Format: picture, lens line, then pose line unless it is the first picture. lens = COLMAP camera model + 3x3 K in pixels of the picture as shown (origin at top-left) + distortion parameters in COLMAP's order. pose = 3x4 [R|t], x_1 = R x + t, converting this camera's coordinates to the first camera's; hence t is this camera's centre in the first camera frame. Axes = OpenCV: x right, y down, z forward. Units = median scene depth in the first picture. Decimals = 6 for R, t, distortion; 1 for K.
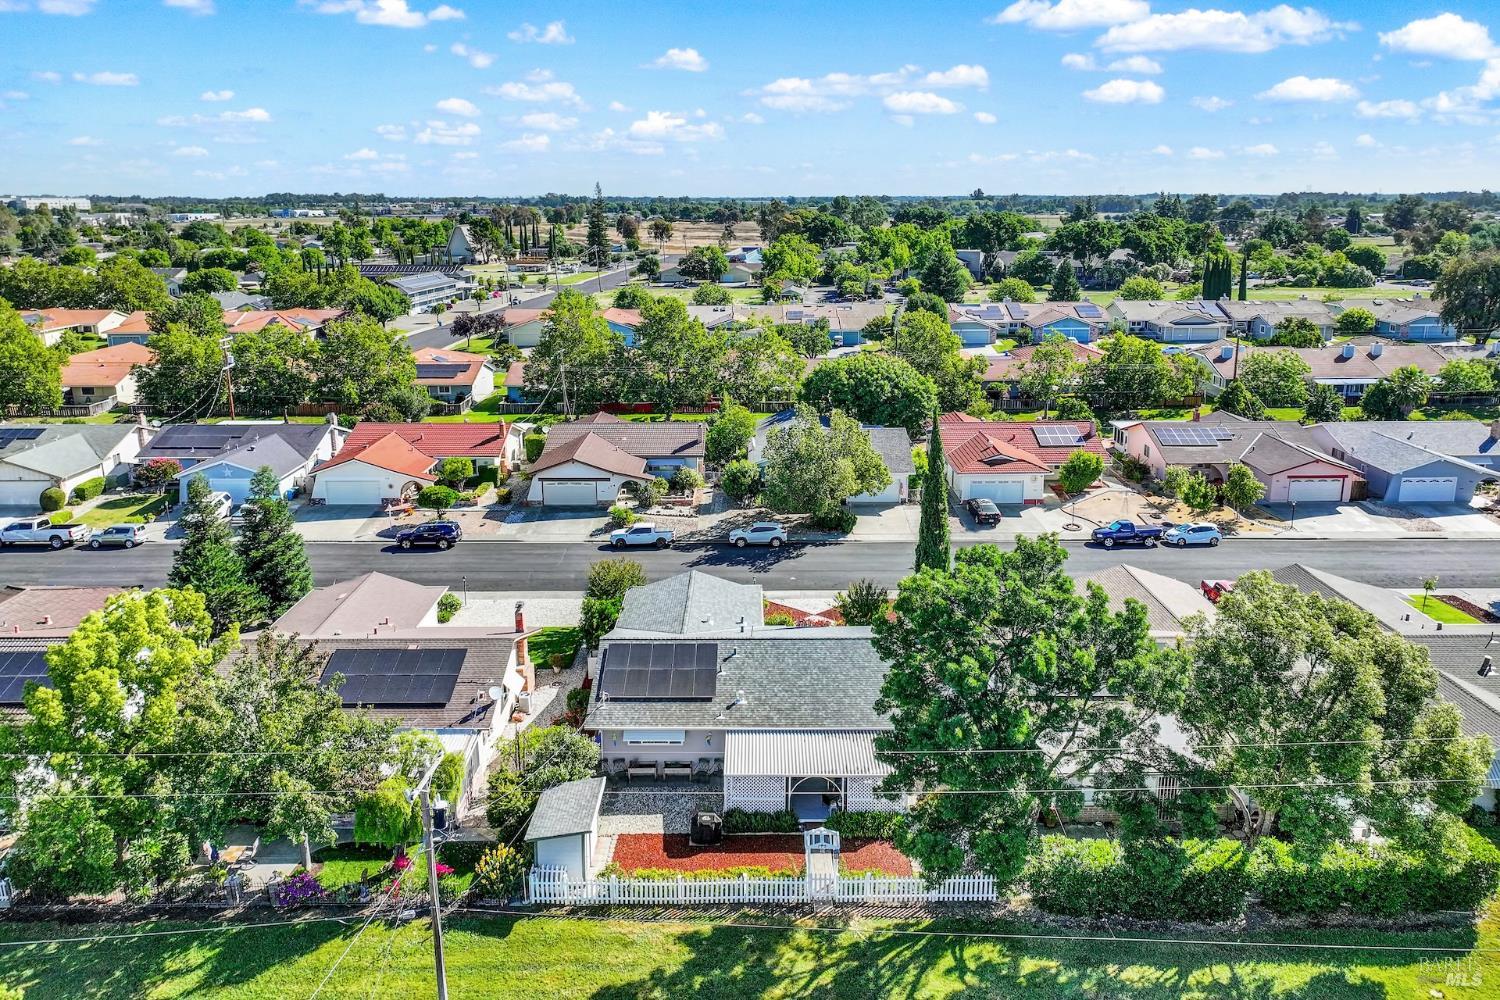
lens RADIAL K [[1049.3, 0, 754.2], [0, 1049.3, 505.0], [0, 0, 1]] dist [0.004714, 0.006845]
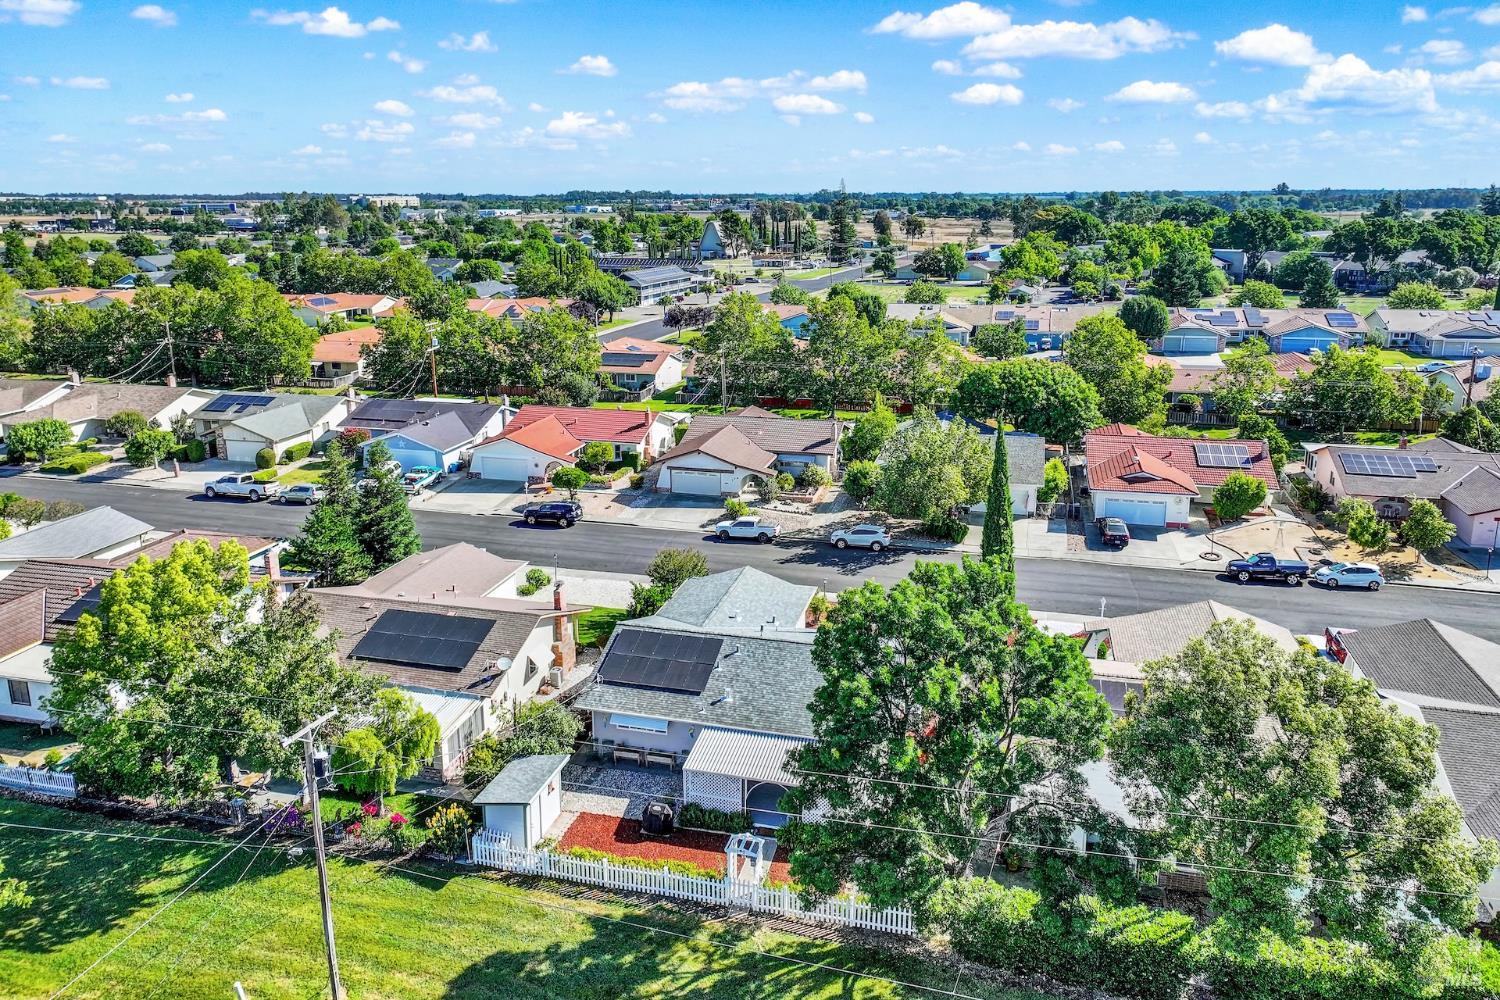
lens RADIAL K [[1049.3, 0, 748.8], [0, 1049.3, 497.8], [0, 0, 1]] dist [0.004714, 0.006845]
pose [[0.966546, 0.069519, -0.246895, 0.140000], [-0.070188, 0.997515, 0.006101, -0.007000], [0.246705, 0.011432, 0.969023, 0.017819]]
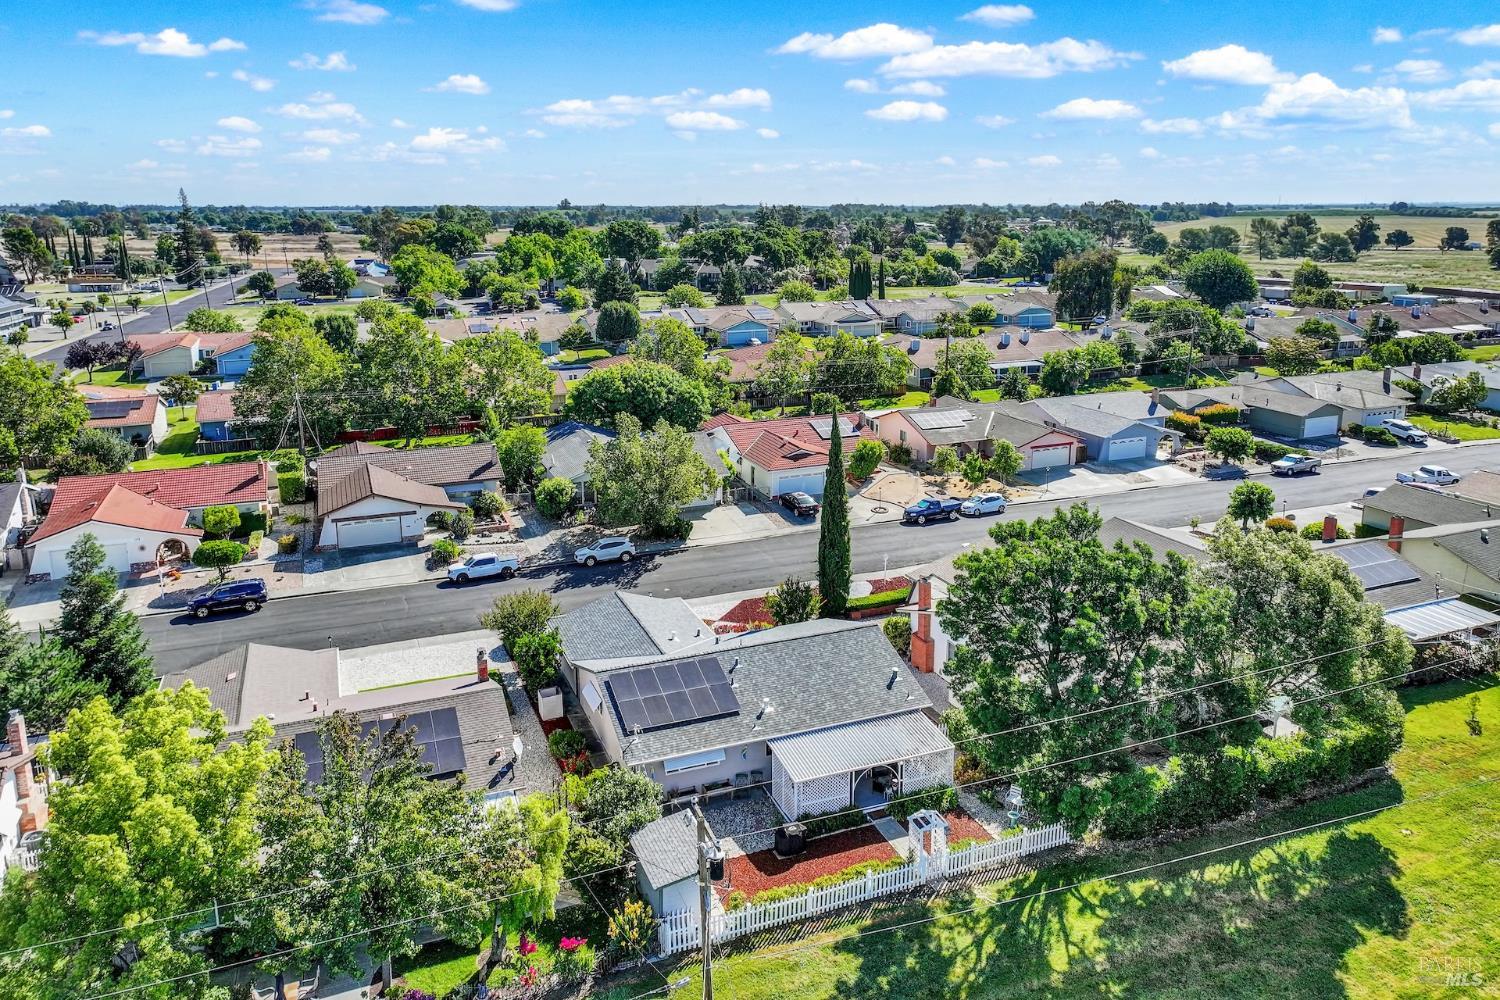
lens RADIAL K [[1049.3, 0, 763.2], [0, 1049.3, 497.4], [0, 0, 1]] dist [0.004714, 0.006845]
pose [[0.923343, -0.100761, 0.370521, -0.211003], [0.106531, 0.994297, 0.004917, -0.010235], [-0.368903, 0.034931, 0.928811, 0.041528]]
